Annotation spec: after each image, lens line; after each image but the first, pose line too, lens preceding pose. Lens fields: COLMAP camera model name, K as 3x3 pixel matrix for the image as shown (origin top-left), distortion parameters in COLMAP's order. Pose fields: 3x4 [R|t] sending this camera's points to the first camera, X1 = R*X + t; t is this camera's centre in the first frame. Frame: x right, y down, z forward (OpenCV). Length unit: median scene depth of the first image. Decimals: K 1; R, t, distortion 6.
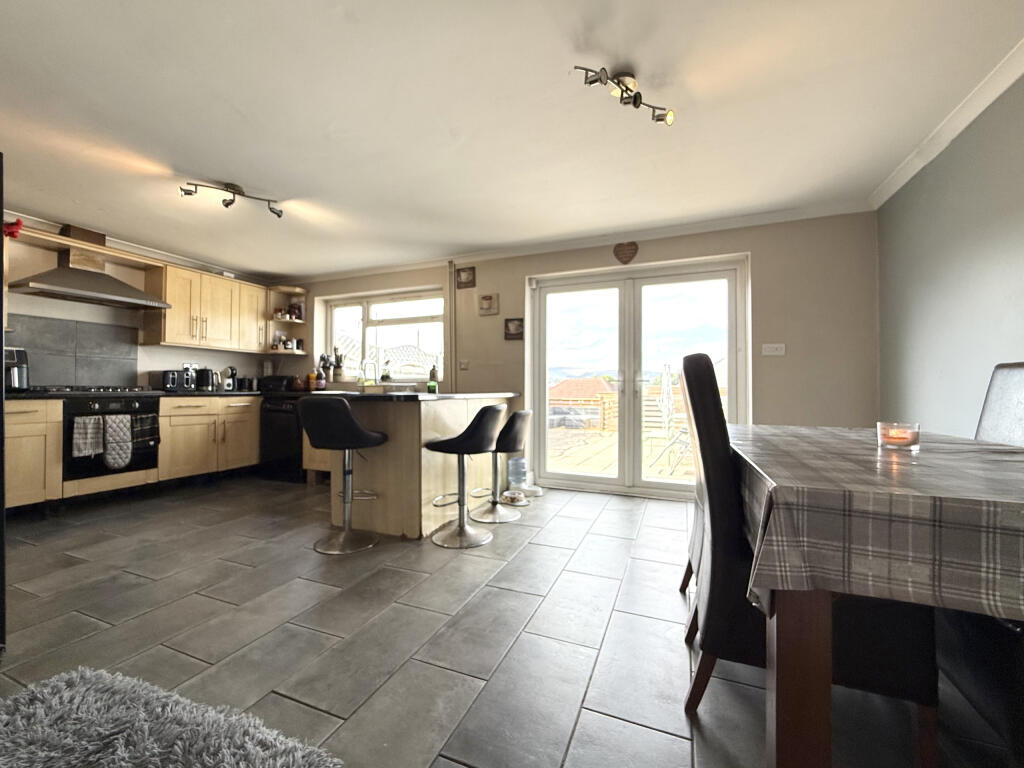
lens RADIAL K [[419.8, 0, 508.6], [0, 419.8, 385.7], [0, 0, 1]] dist [-0.000820, -0.000137]
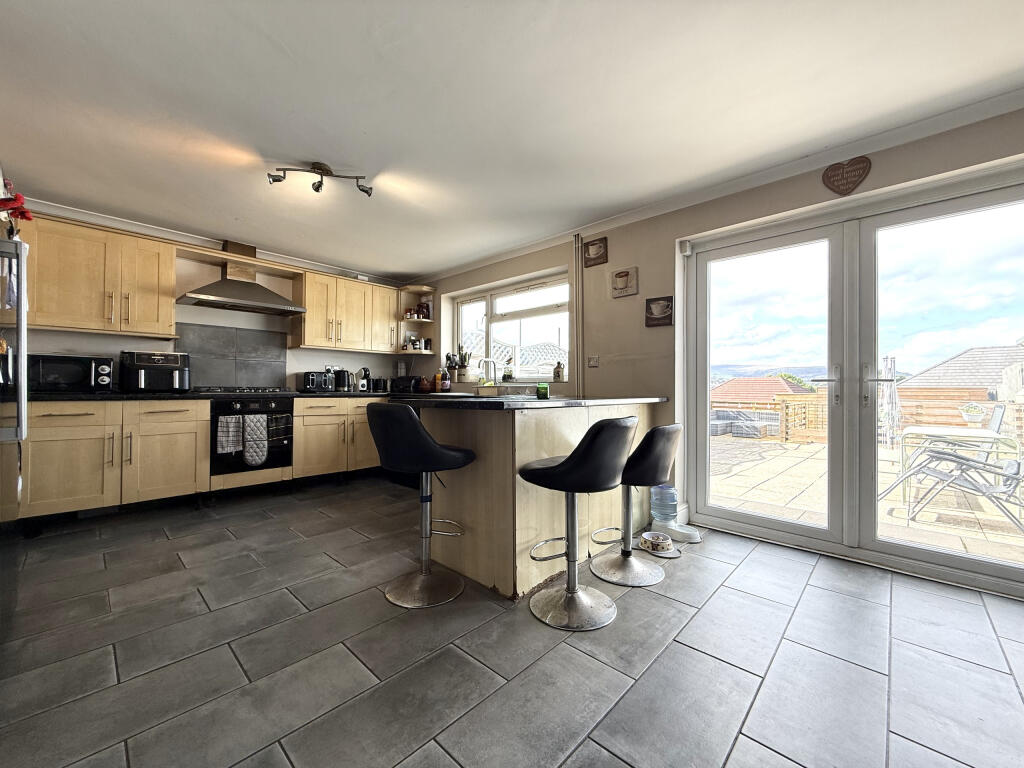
lens RADIAL K [[407.9, 0, 508.4], [0, 407.9, 384.0], [0, 0, 1]] dist [-0.000357, 0.000473]
pose [[0.933868, -0.000455, -0.357618, 0.024562], [-0.000515, 0.999996, -0.002616, -0.004359], [0.357618, 0.002627, 0.933864, 0.247702]]
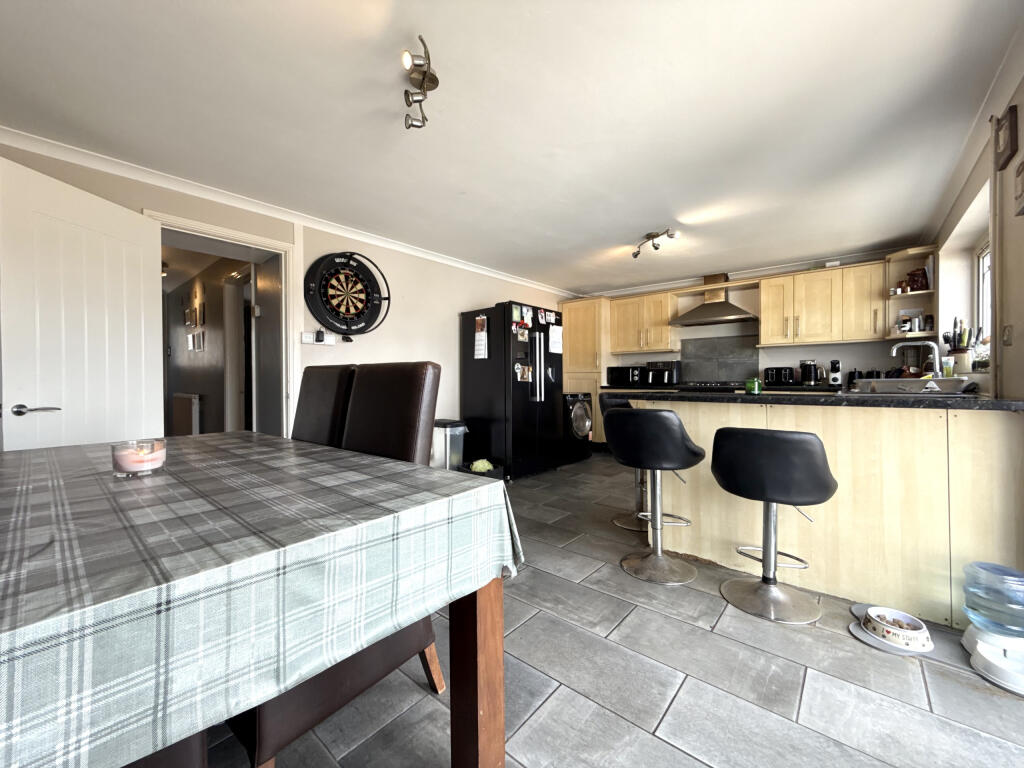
lens RADIAL K [[407.9, 0, 508.4], [0, 407.9, 384.0], [0, 0, 1]] dist [-0.000357, 0.000473]
pose [[-0.308860, 0.007181, -0.951080, 0.552767], [0.011571, 0.999926, 0.003792, -0.004169], [0.951037, -0.009833, -0.308920, 0.727846]]
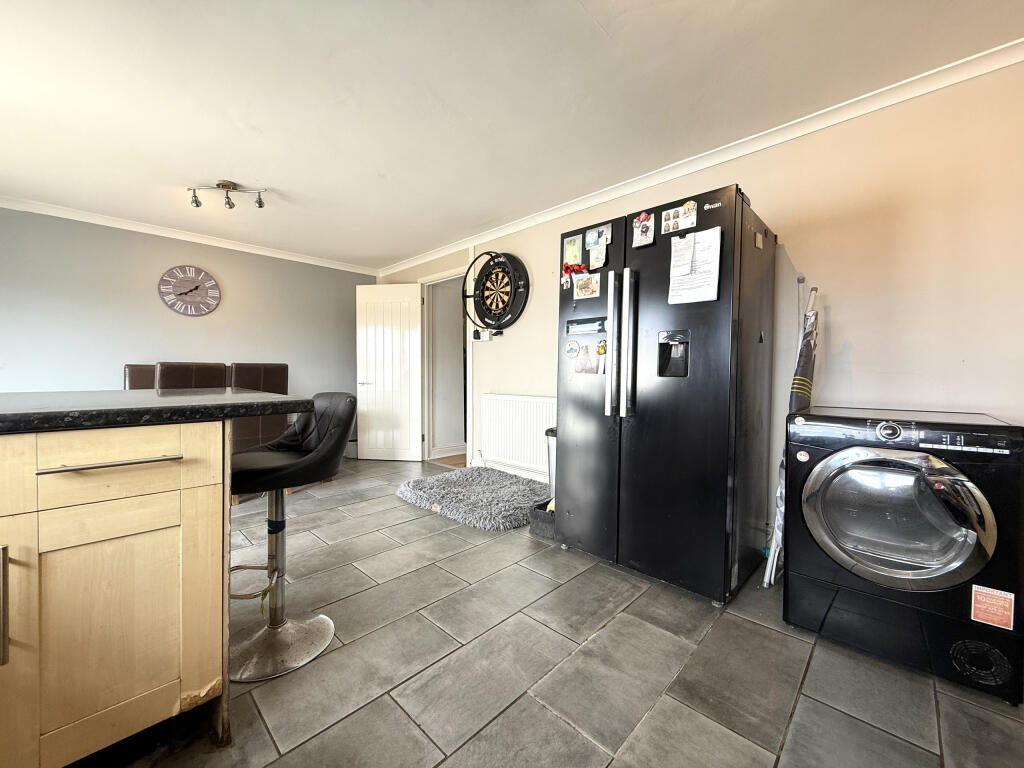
lens RADIAL K [[407.9, 0, 508.4], [0, 407.9, 384.0], [0, 0, 1]] dist [-0.000357, 0.000473]
pose [[-0.931531, -0.013826, 0.363399, -0.641797], [-0.007917, 0.999811, 0.017744, -0.001493], [-0.363575, 0.013652, -0.931465, 1.019403]]
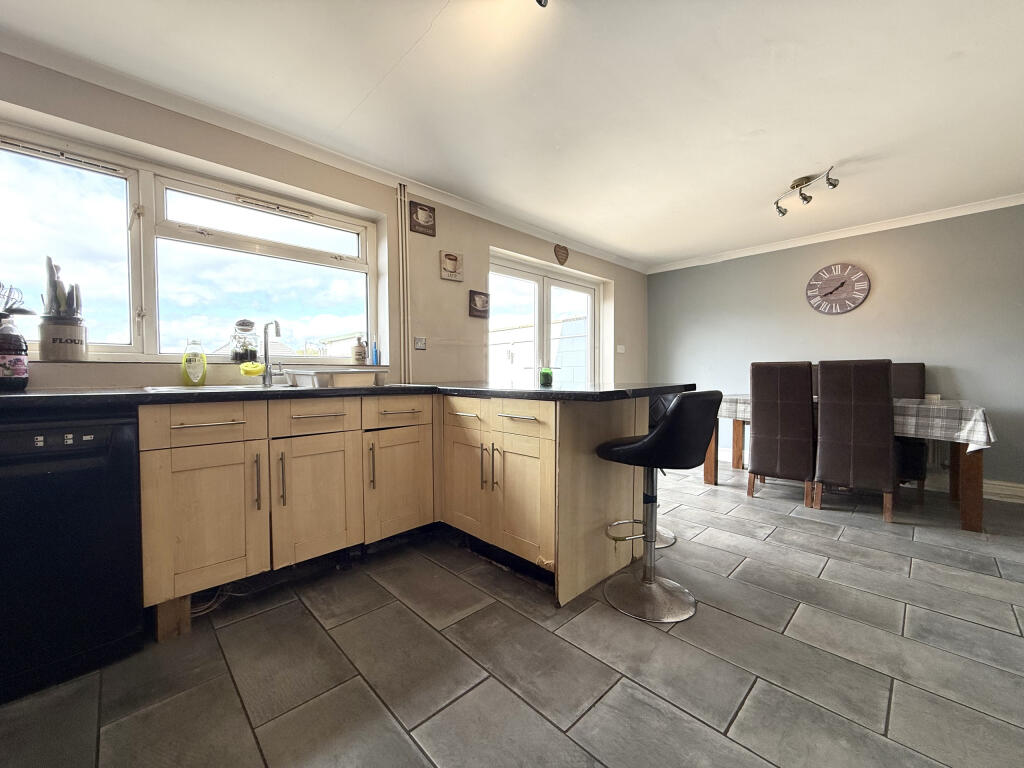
lens RADIAL K [[407.9, 0, 508.4], [0, 407.9, 384.0], [0, 0, 1]] dist [-0.000357, 0.000473]
pose [[0.397180, -0.026987, 0.917344, -0.791962], [-0.003661, 0.999513, 0.030990, -0.002370], [-0.917734, -0.015667, 0.396888, 0.687495]]
